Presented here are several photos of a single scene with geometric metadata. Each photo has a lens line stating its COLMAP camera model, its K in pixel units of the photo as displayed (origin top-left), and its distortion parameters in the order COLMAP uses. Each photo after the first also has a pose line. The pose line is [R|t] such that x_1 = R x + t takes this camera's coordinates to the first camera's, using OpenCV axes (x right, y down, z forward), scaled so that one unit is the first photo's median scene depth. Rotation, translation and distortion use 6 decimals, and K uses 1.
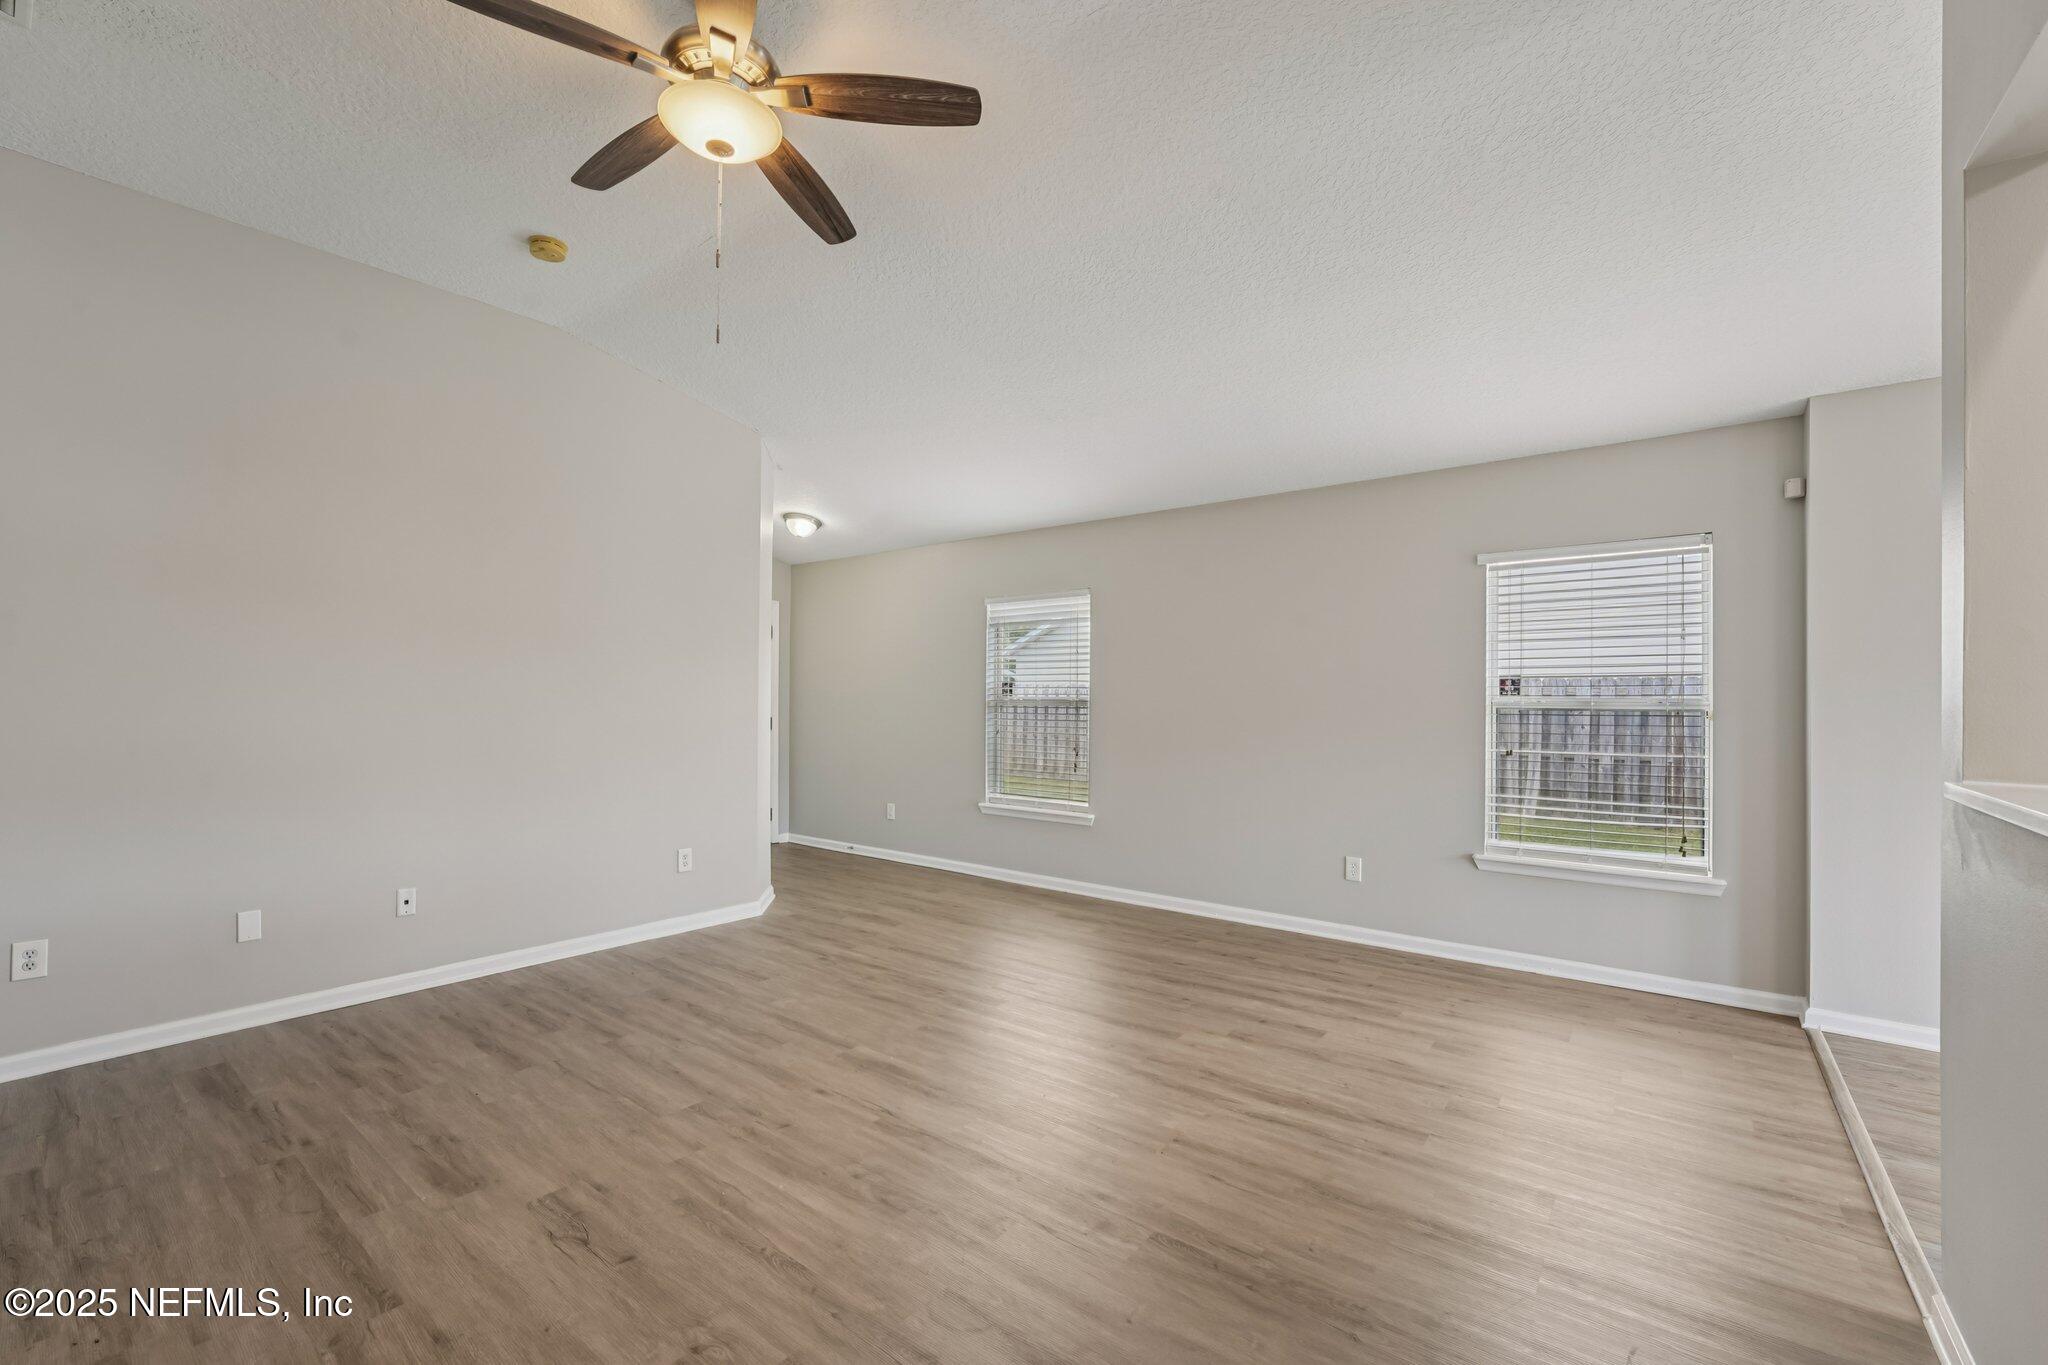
lens RADIAL K [[847.5, 0, 1017.2], [0, 847.5, 692.6], [0, 0, 1]] dist [-0.020717, 0.002455]
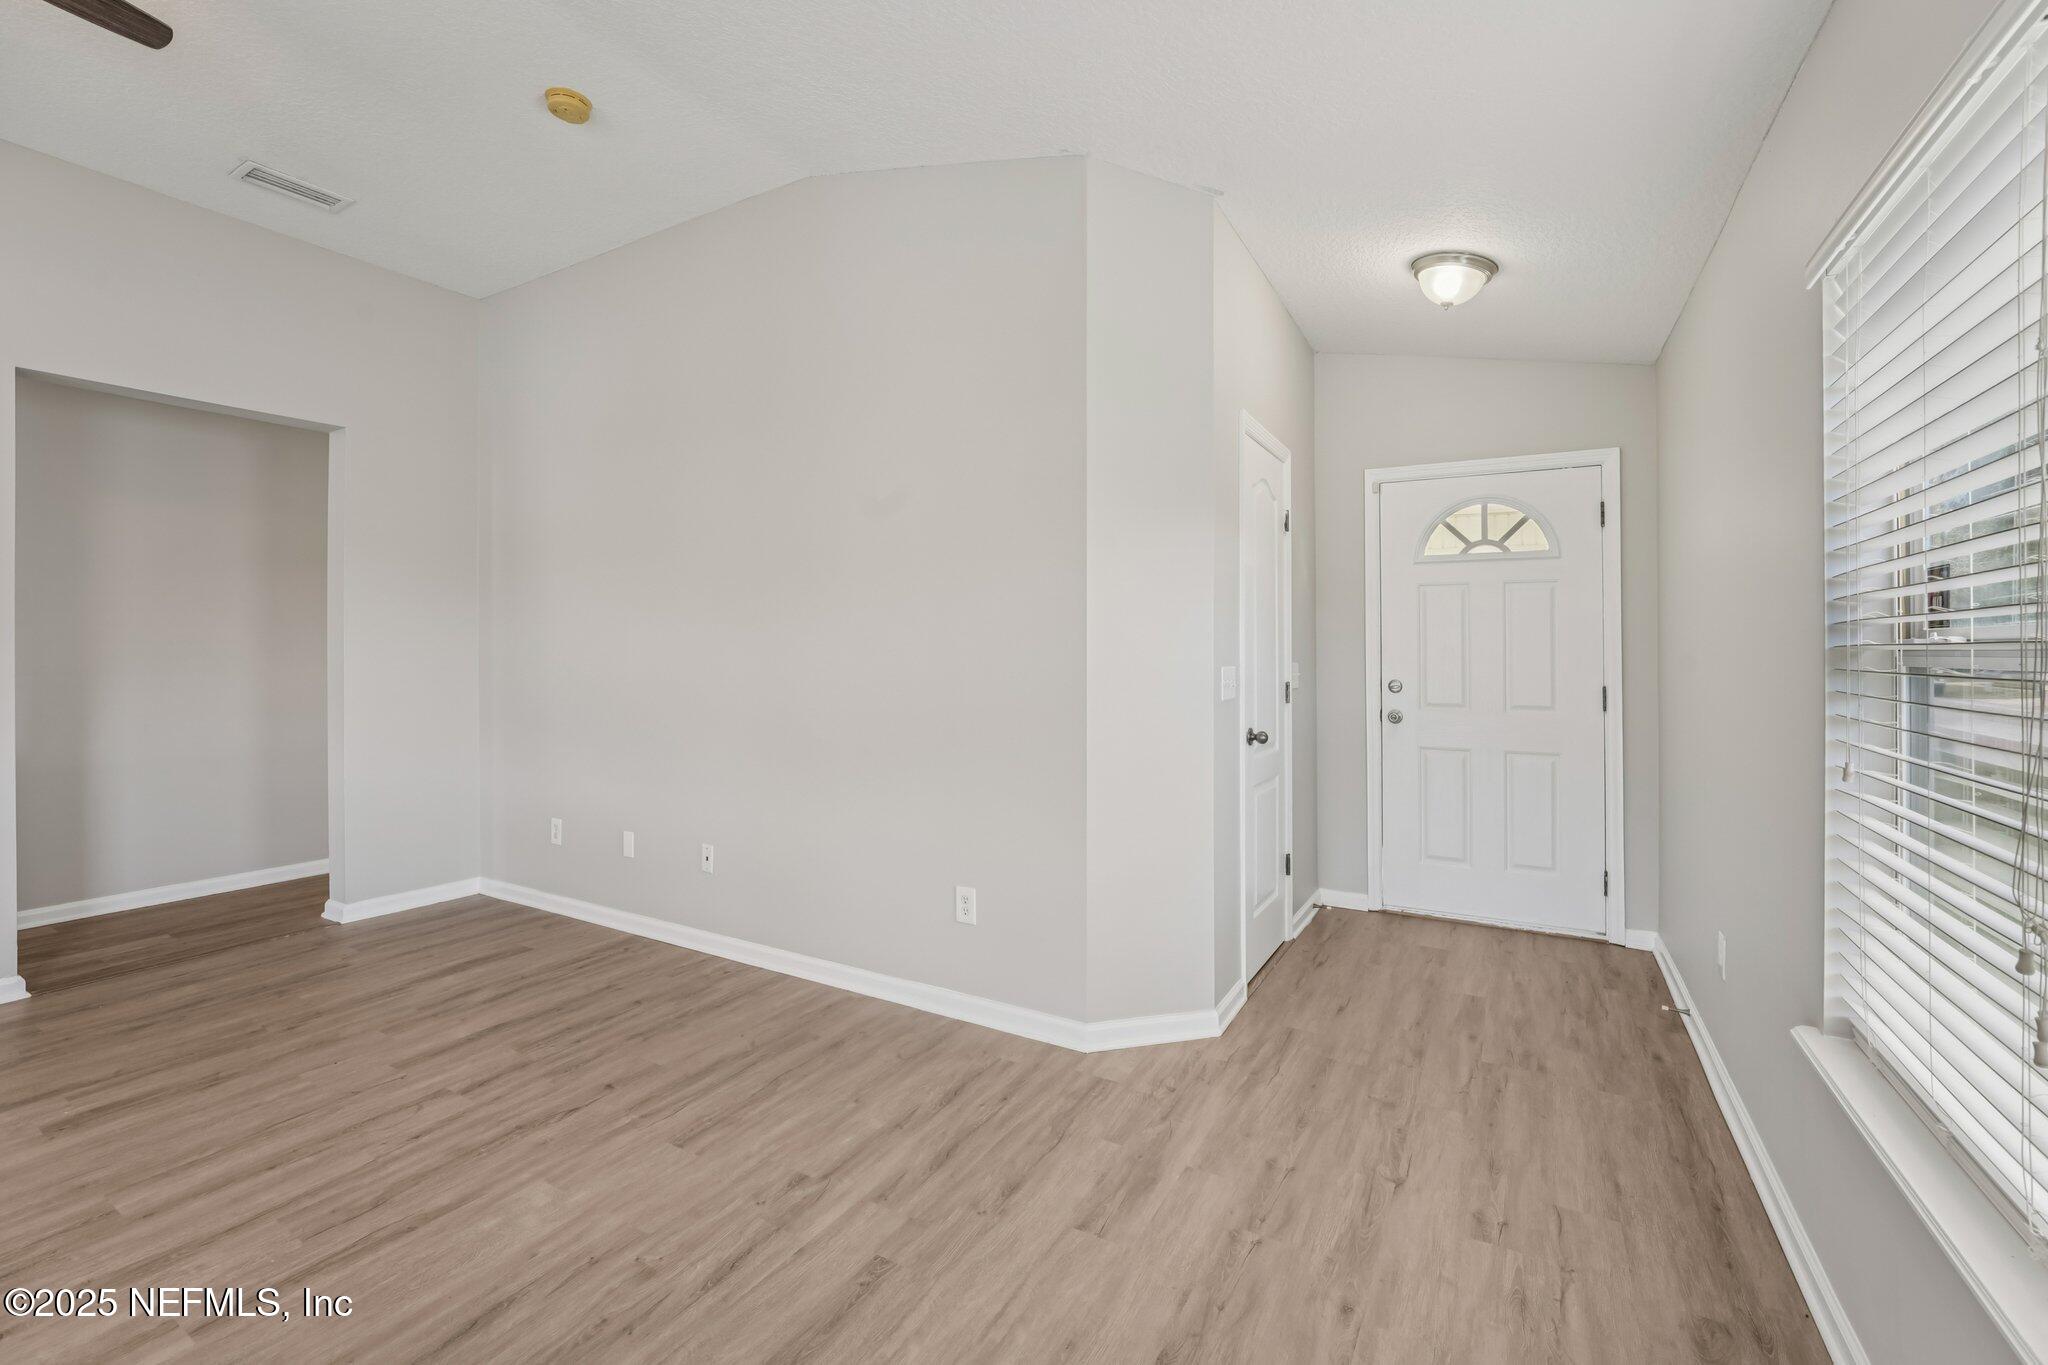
lens RADIAL K [[847.5, 0, 1051.7], [0, 847.5, 636.2], [0, 0, 1]] dist [-0.020717, 0.002455]
pose [[0.152126, -0.031501, -0.987859, 0.362571], [0.014894, 0.999452, -0.029577, 0.032000], [0.988249, -0.010214, 0.152511, 1.441564]]
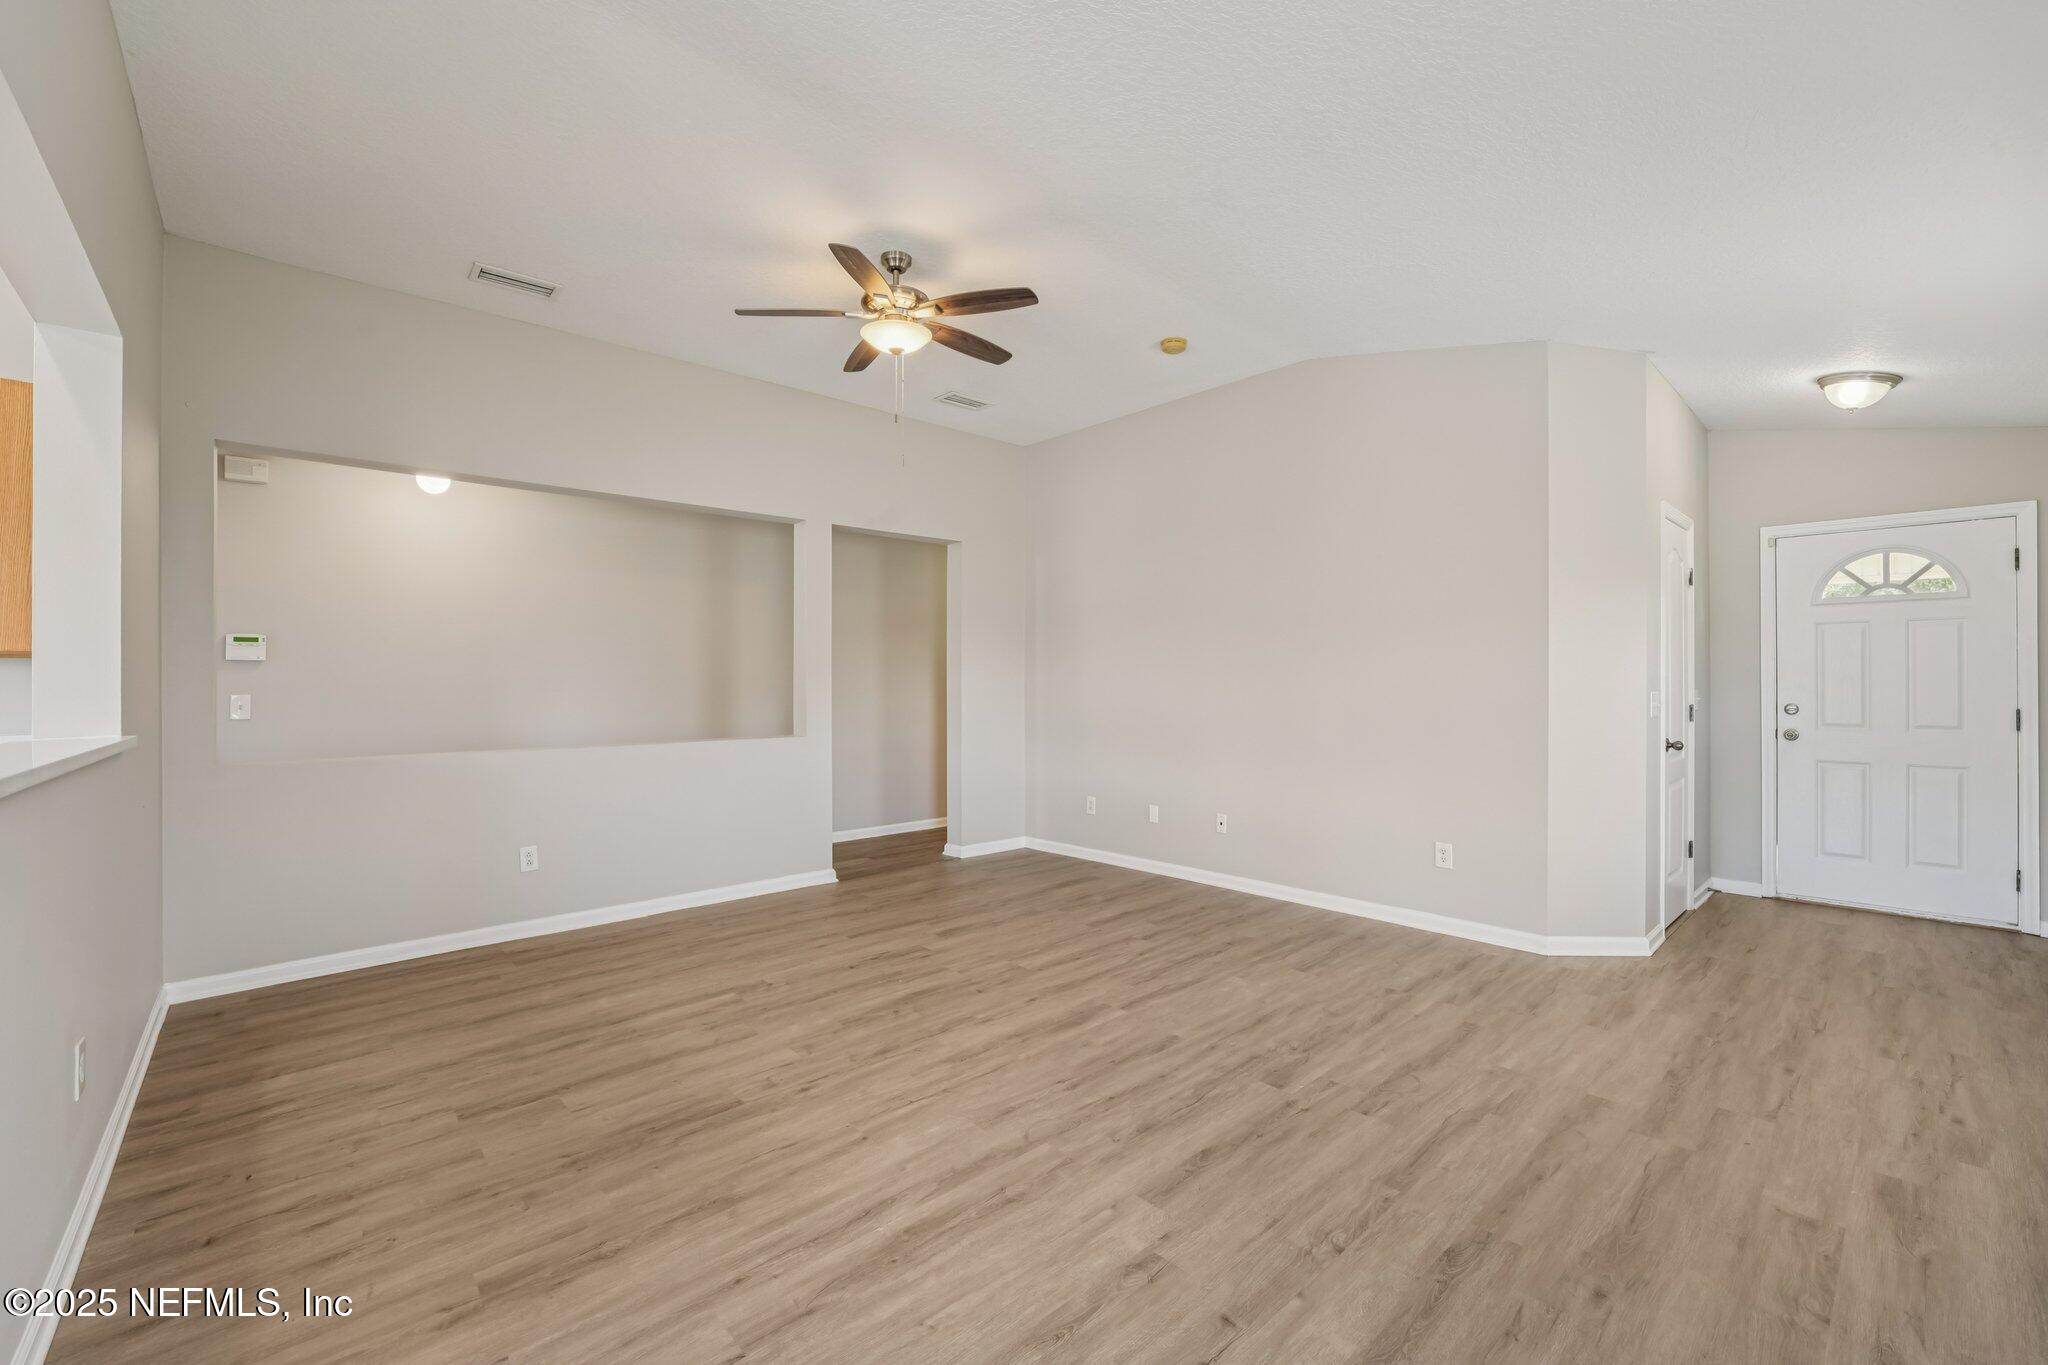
lens RADIAL K [[847.5, 0, 1013.5], [0, 847.5, 677.8], [0, 0, 1]] dist [-0.020717, 0.002455]
pose [[-0.175569, -0.013761, -0.984371, 0.869040], [0.015946, 0.999731, -0.016820, 0.024683], [0.984338, -0.018650, -0.175302, 1.058936]]
